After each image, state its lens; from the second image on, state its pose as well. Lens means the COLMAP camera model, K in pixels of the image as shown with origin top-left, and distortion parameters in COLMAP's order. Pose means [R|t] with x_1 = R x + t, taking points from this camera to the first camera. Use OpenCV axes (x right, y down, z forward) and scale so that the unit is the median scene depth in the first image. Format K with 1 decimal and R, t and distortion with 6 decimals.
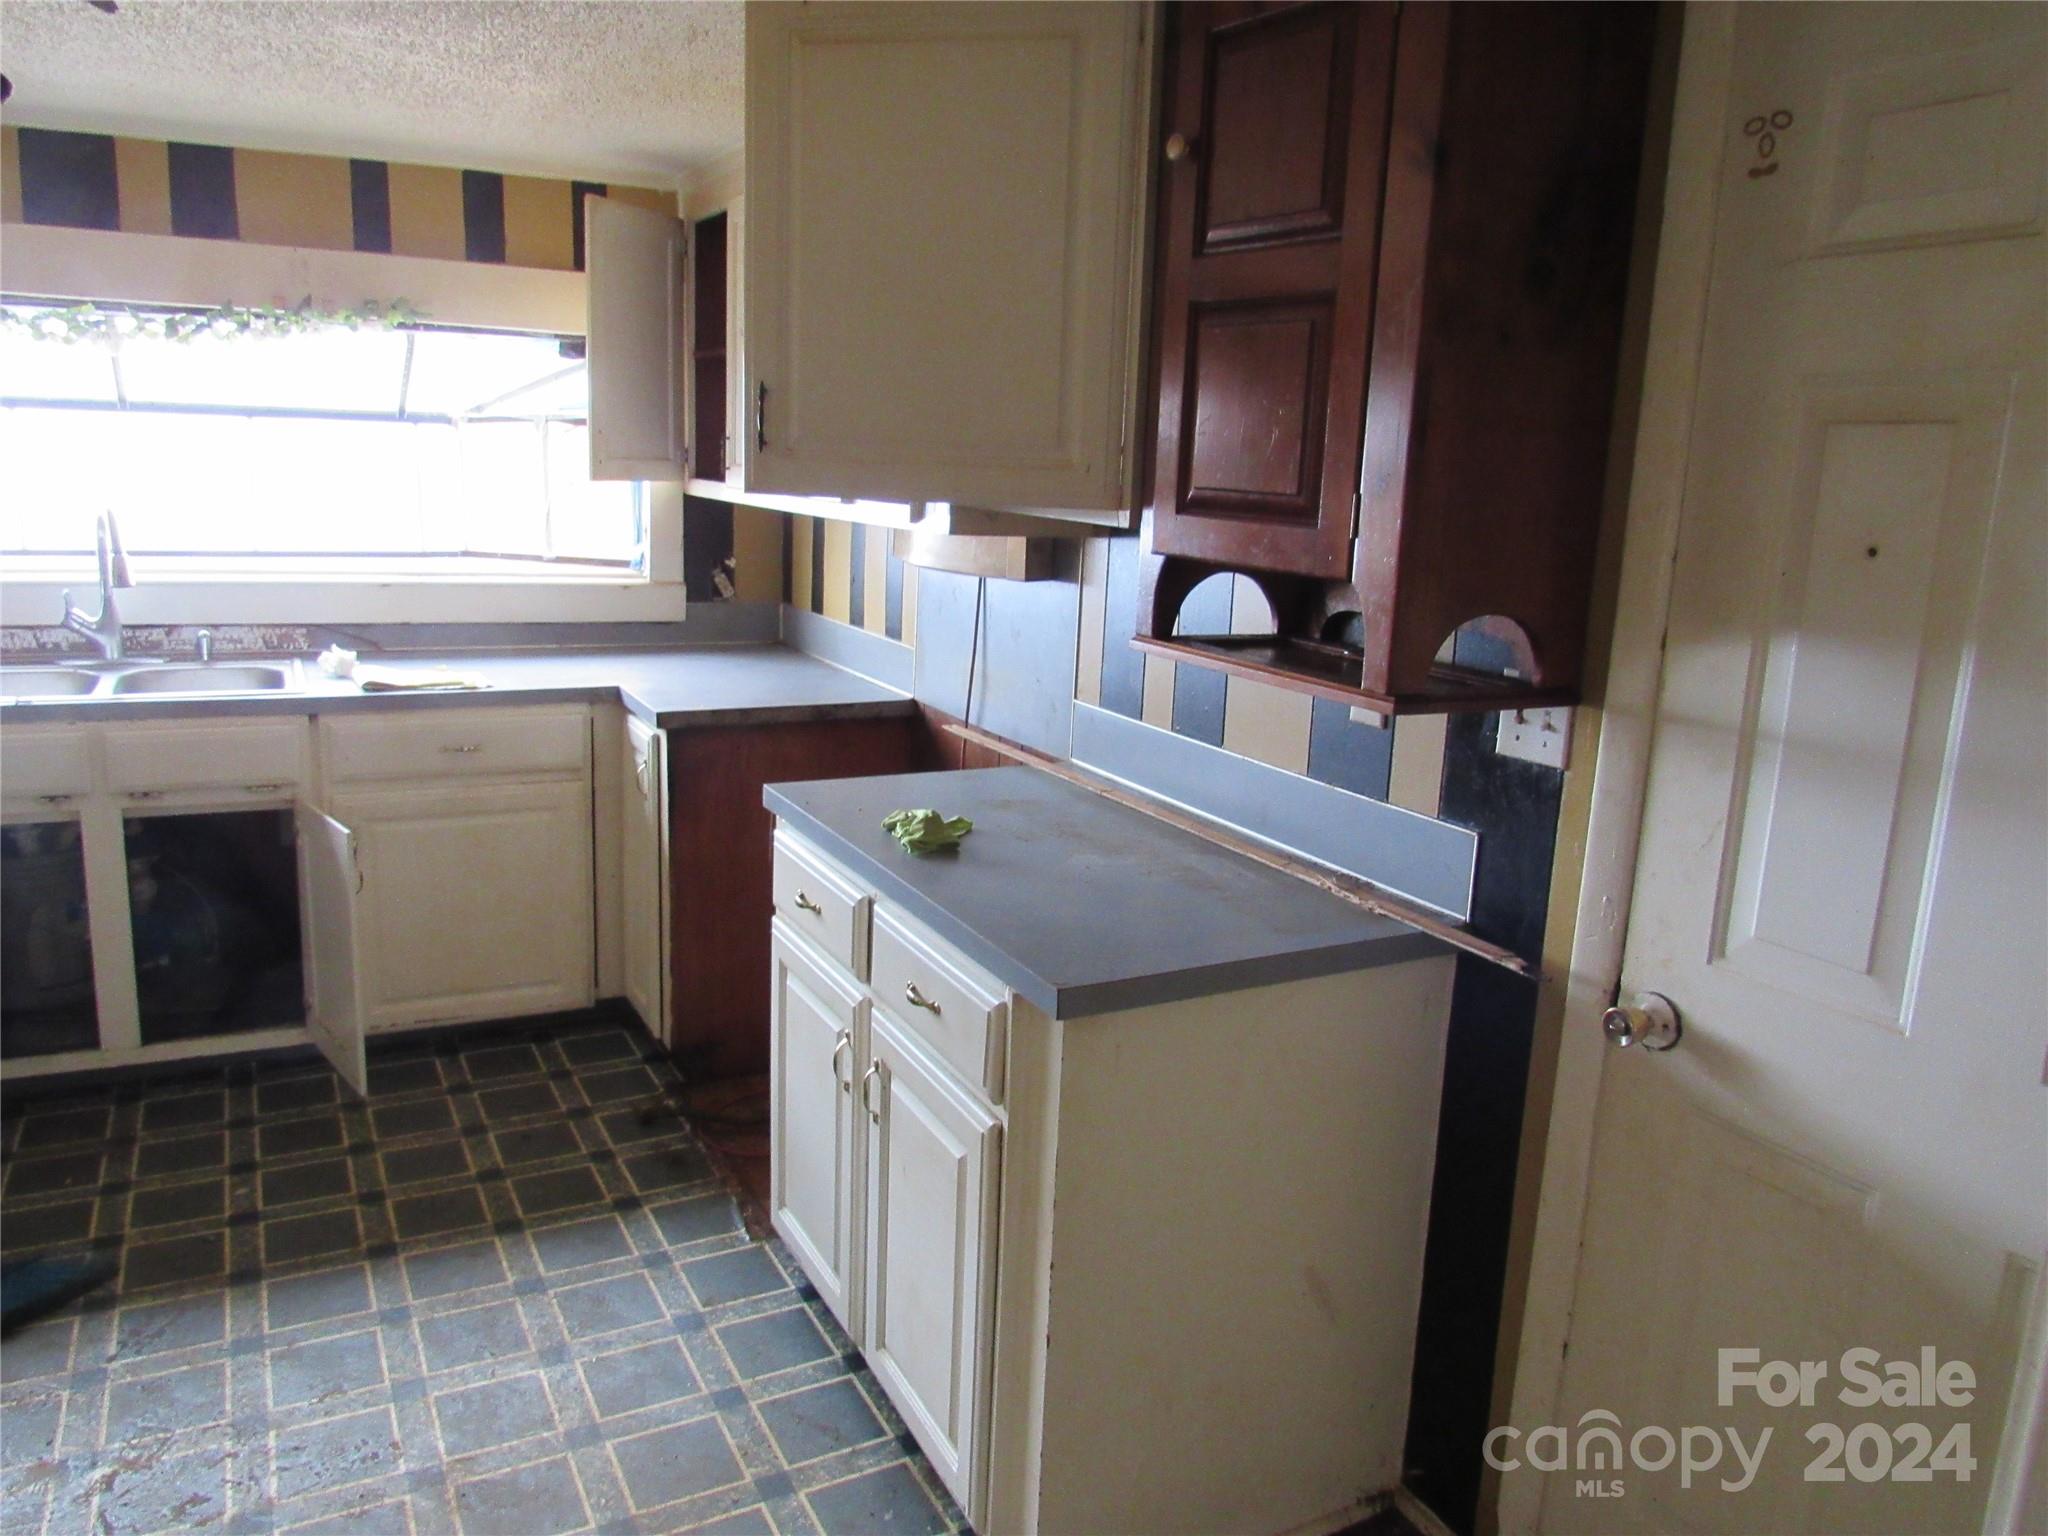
lens RADIAL K [[1458.5, 0, 1017.7], [0, 1458.5, 761.1], [0, 0, 1]] dist [-0.016572, -0.002631]
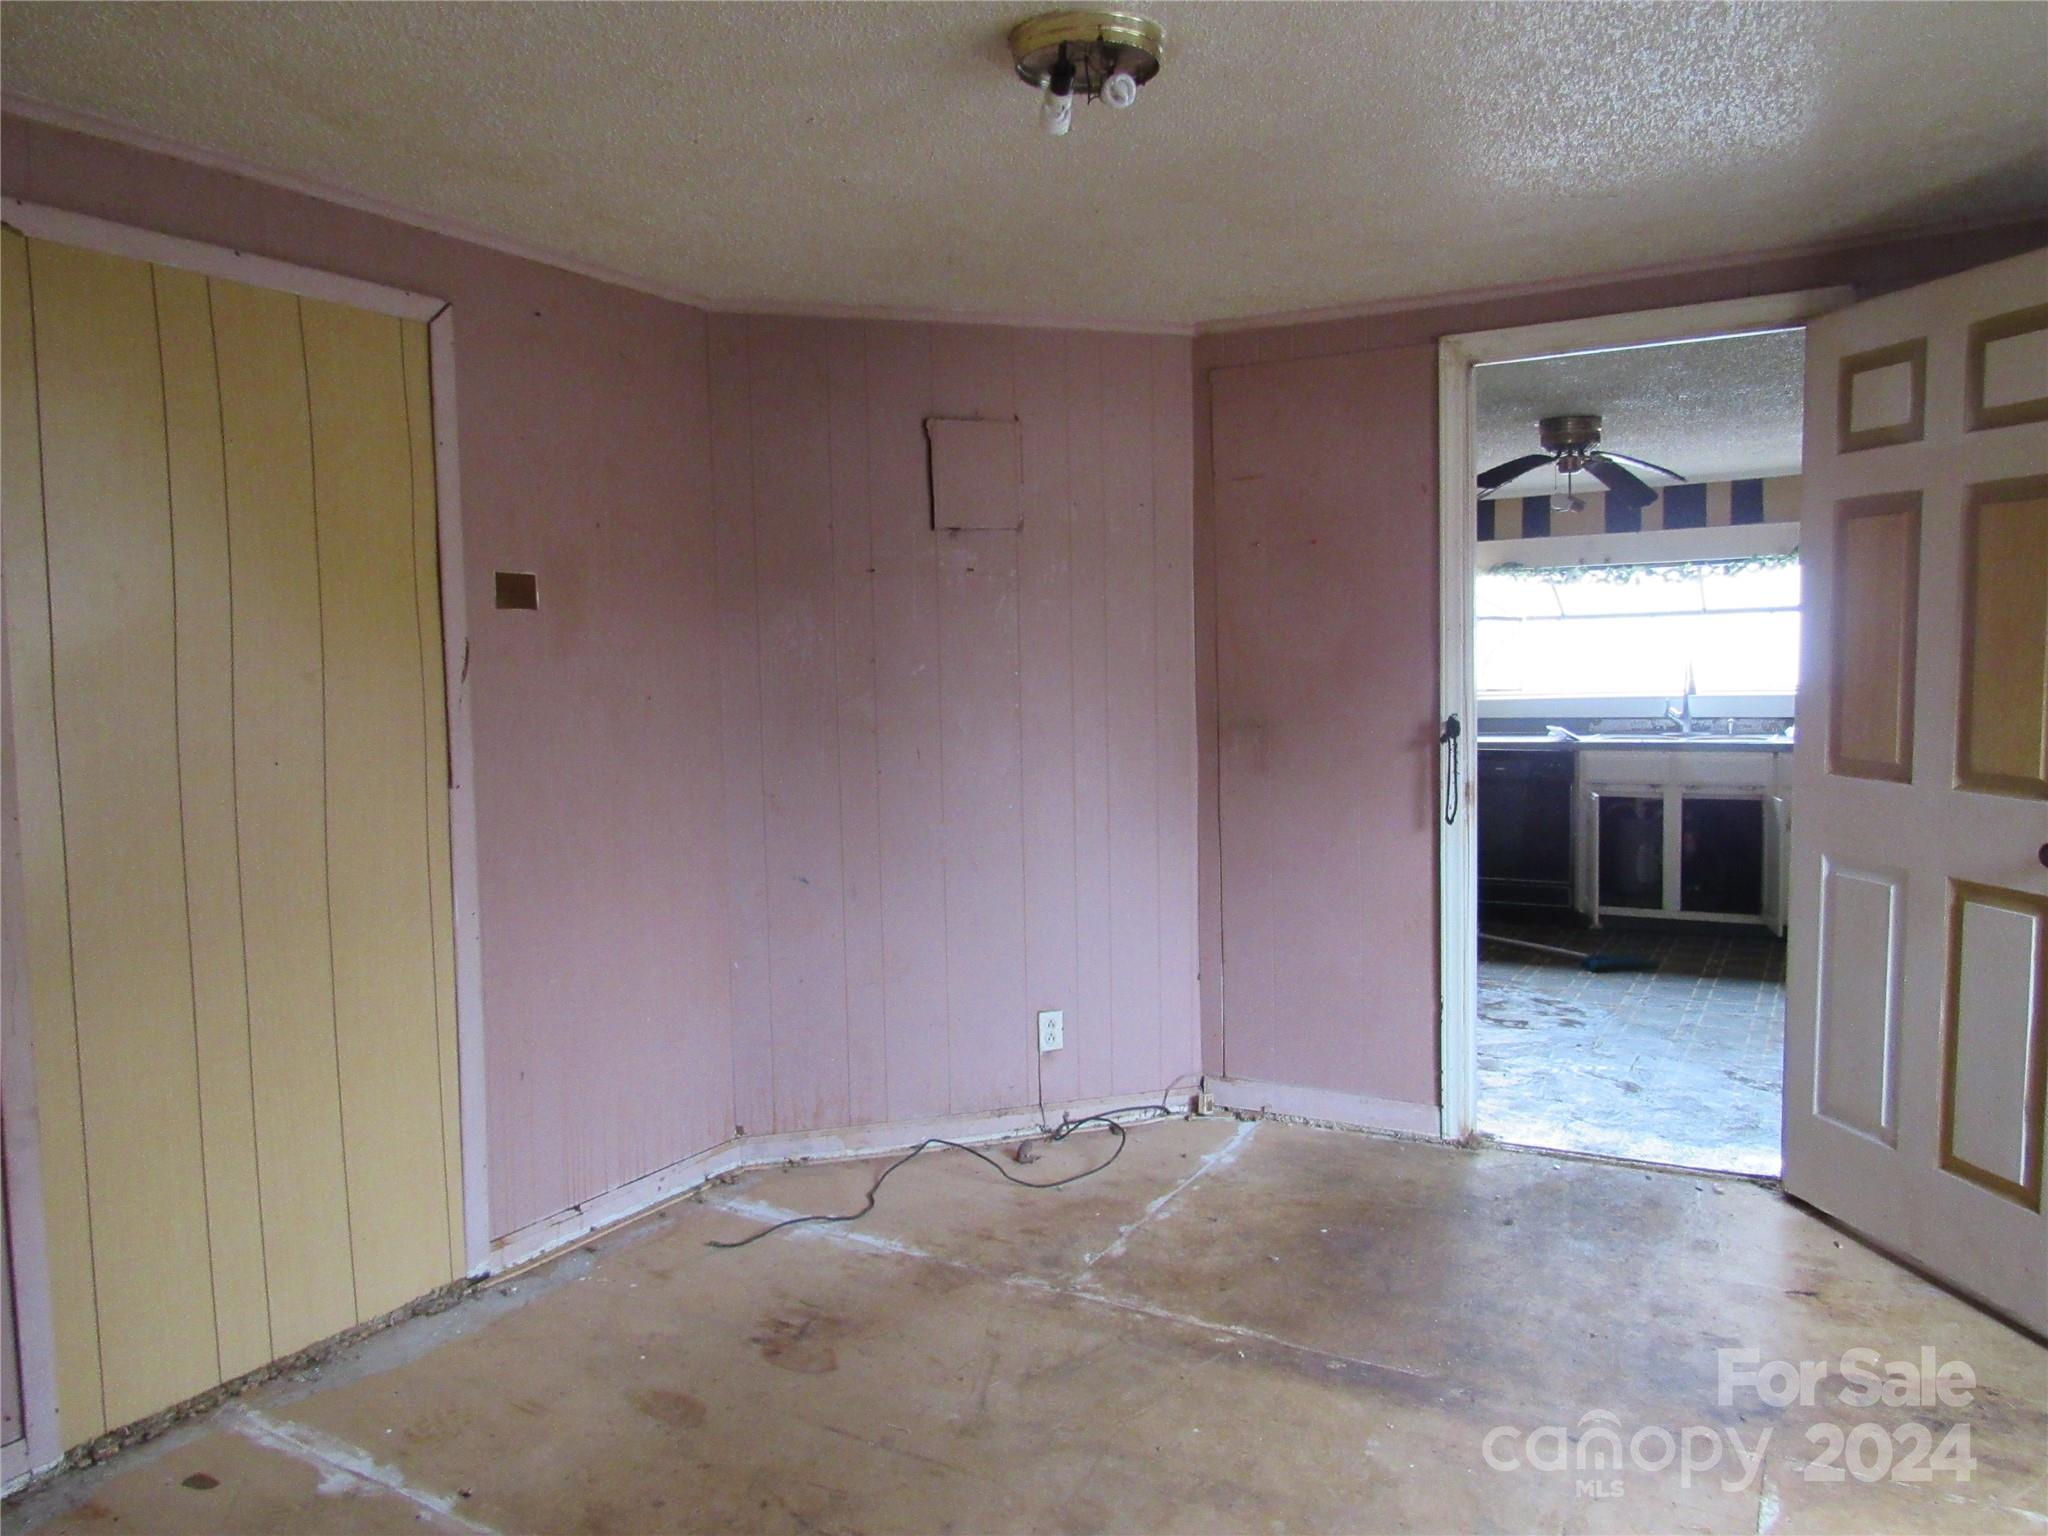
lens RADIAL K [[1458.5, 0, 1017.7], [0, 1458.5, 761.1], [0, 0, 1]] dist [-0.016572, -0.002631]
pose [[0.531312, -0.003572, -0.847169, 0.610331], [-0.128488, 0.988083, -0.084748, 0.265283], [0.837376, 0.153879, 0.524522, -0.857652]]
